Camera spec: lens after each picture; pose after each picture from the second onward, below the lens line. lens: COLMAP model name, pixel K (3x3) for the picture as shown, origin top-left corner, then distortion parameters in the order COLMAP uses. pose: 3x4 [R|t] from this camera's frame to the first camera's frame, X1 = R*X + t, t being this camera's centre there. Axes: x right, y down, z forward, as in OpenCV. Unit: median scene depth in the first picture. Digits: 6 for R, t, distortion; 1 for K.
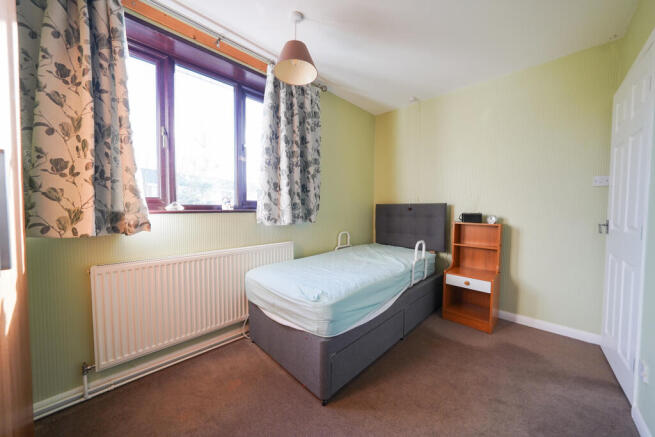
lens RADIAL K [[232.4, 0, 323.9], [0, 232.4, 216.7], [0, 0, 1]] dist [-0.001699, -0.000077]
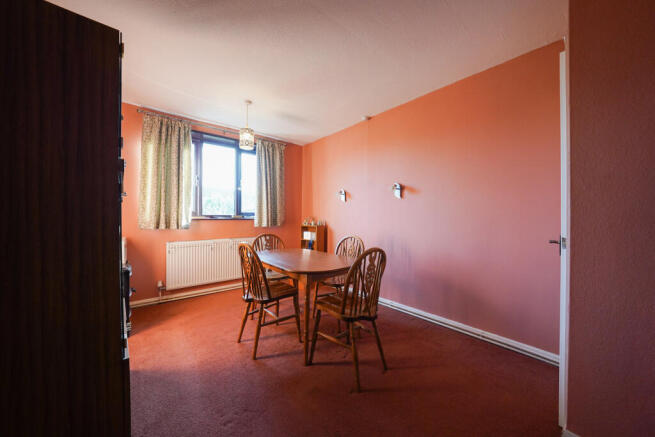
lens RADIAL K [[232.4, 0, 323.9], [0, 232.4, 216.7], [0, 0, 1]] dist [-0.001699, -0.000077]
pose [[0.996976, 0.005258, -0.077531, 0.472011], [-0.008321, 0.999196, -0.039228, 0.025017], [0.077262, 0.039755, 0.996218, -0.759314]]
